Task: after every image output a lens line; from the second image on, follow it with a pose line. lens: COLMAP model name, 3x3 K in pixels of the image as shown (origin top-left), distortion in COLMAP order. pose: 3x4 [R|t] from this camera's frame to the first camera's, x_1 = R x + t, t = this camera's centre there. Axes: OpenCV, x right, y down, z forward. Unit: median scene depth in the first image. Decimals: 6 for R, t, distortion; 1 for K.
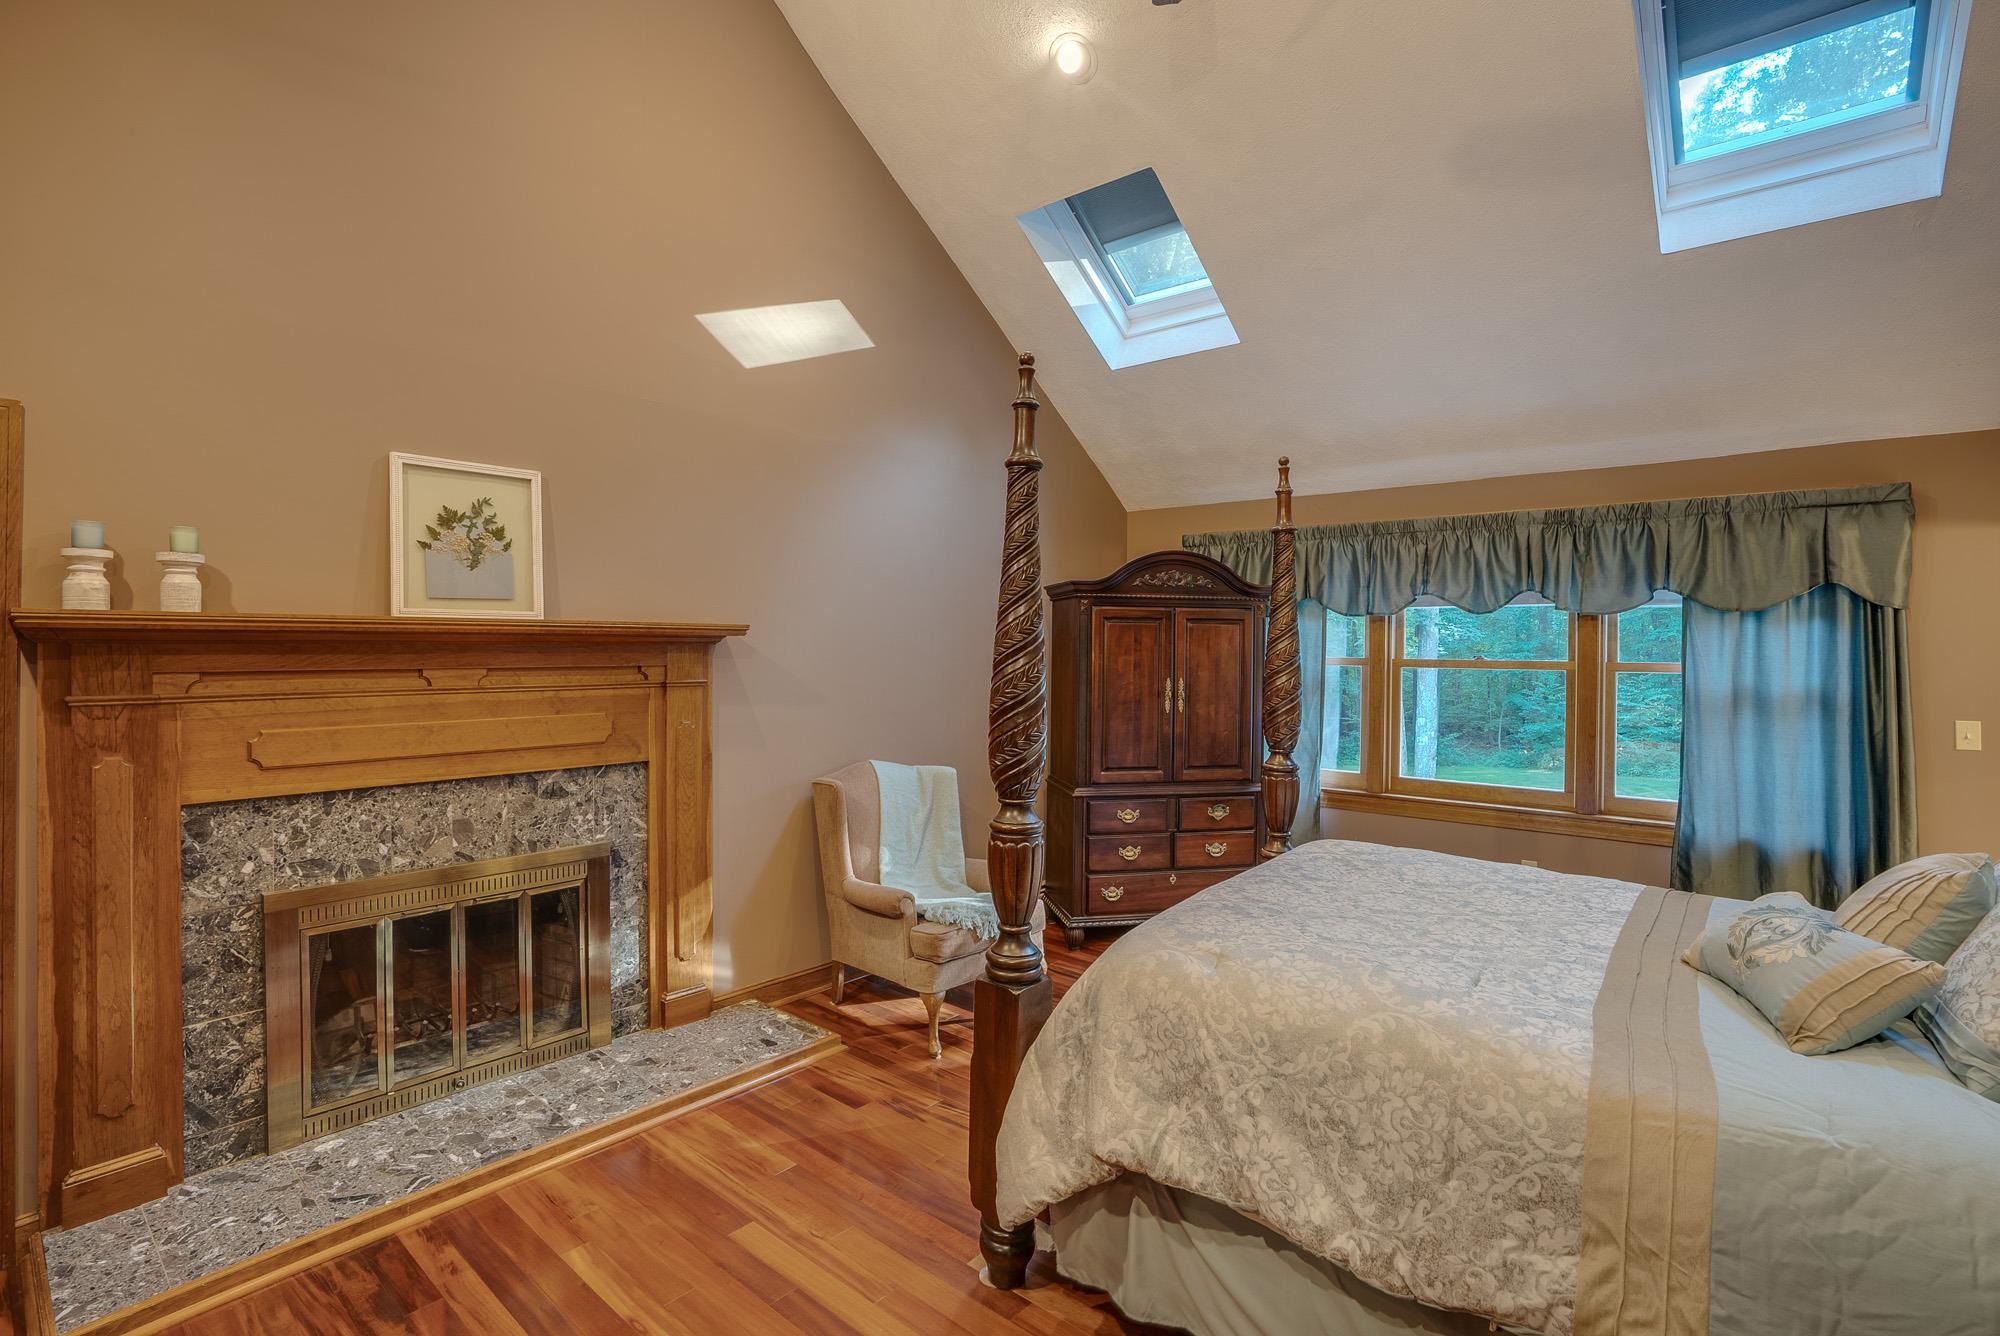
lens RADIAL K [[953.8, 0, 1029.0], [0, 953.8, 664.1], [0, 0, 1]] dist [-0.066682, 0.025331]
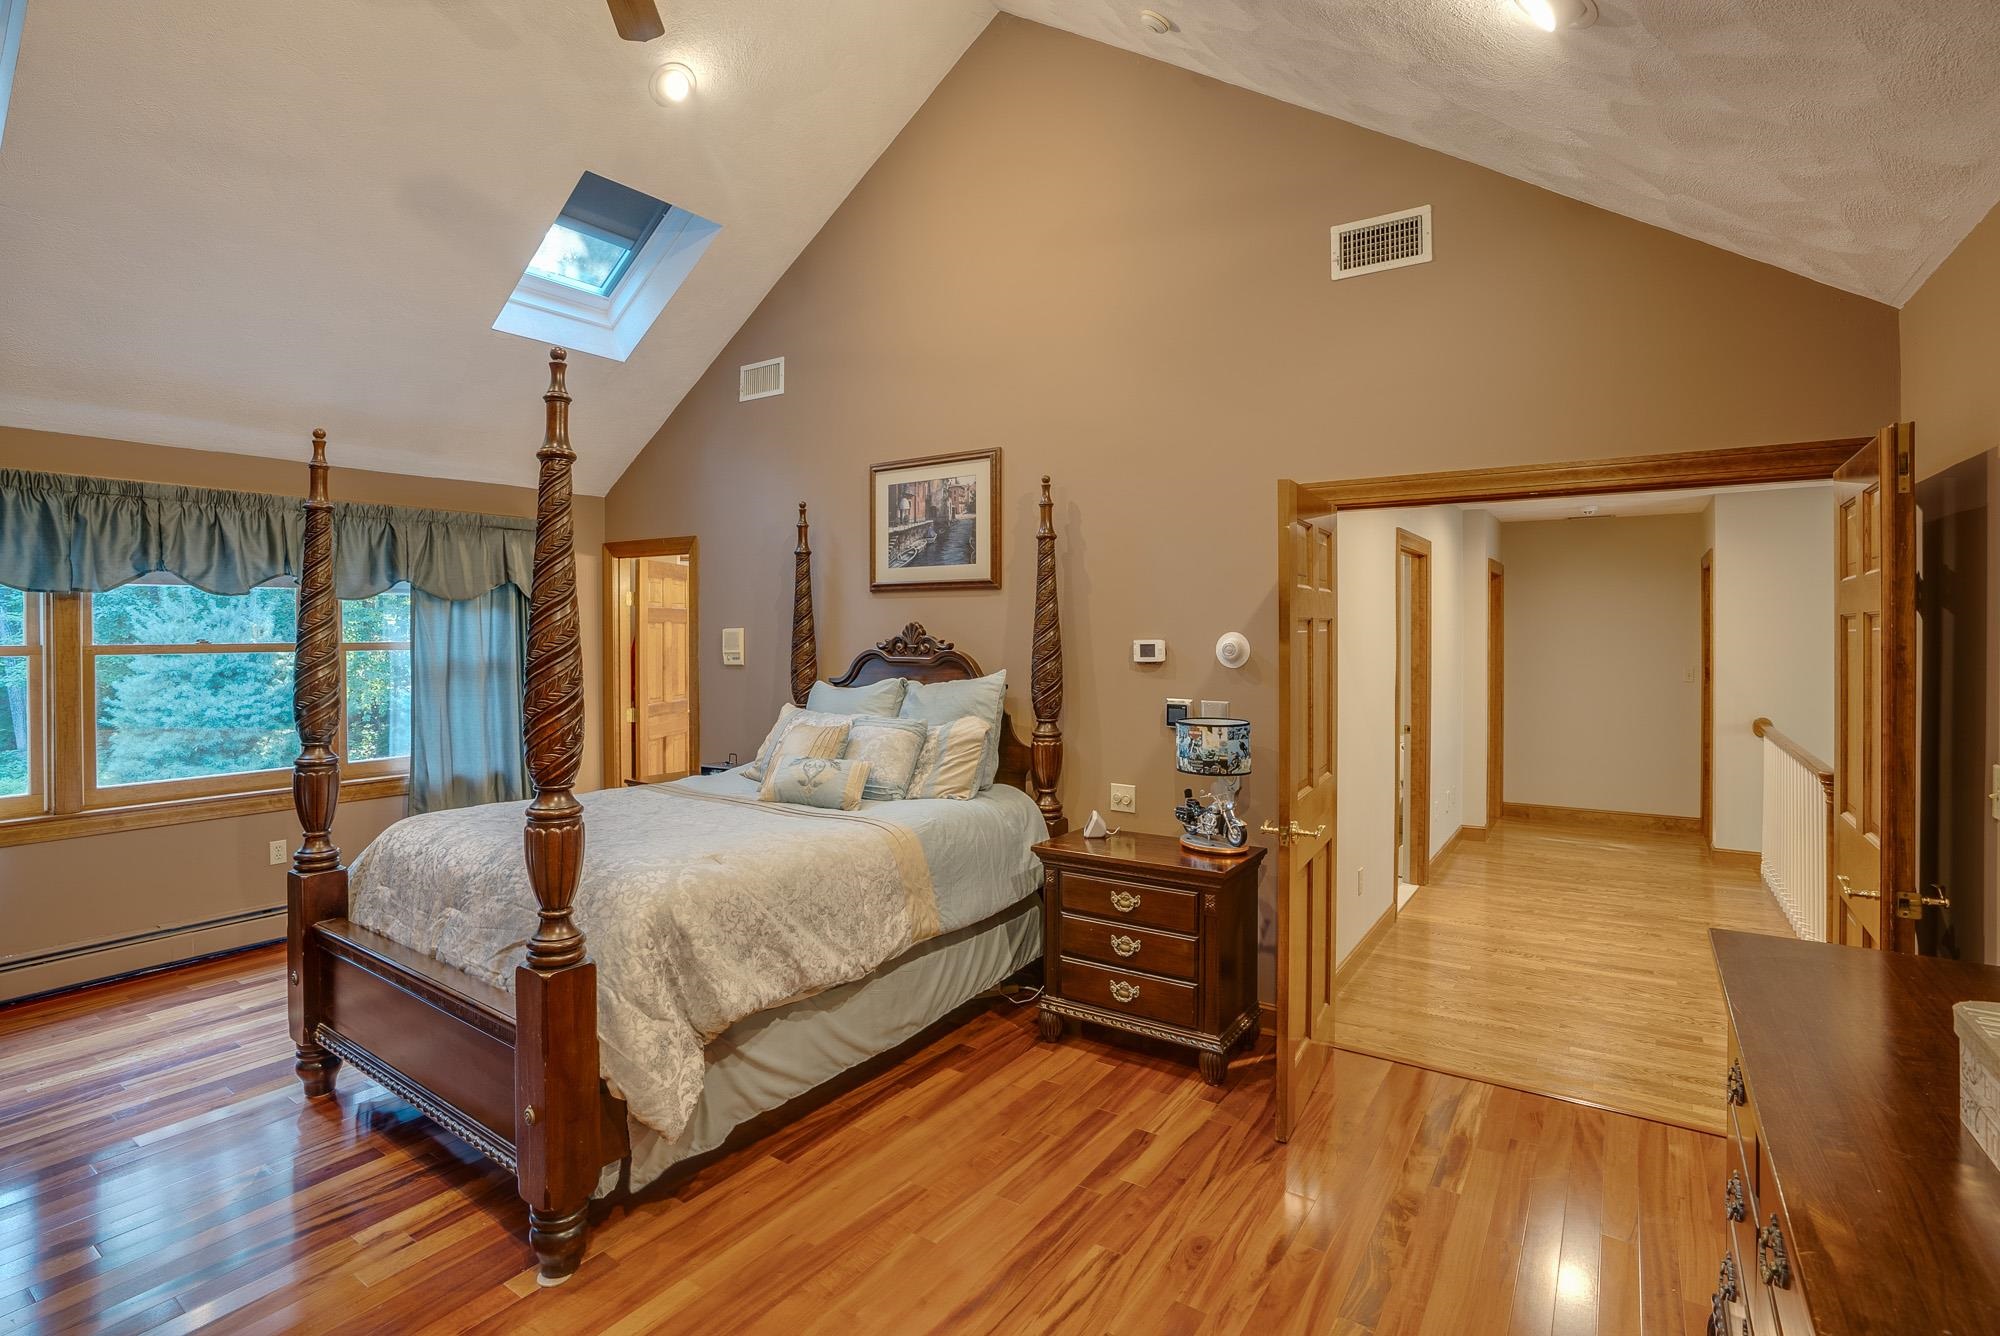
lens RADIAL K [[953.8, 0, 1029.0], [0, 953.8, 664.1], [0, 0, 1]] dist [-0.066682, 0.025331]
pose [[-0.131225, -0.044974, 0.990332, -0.648676], [0.018583, 0.998683, 0.047816, -0.015837], [-0.991178, 0.024678, -0.130216, 0.384249]]
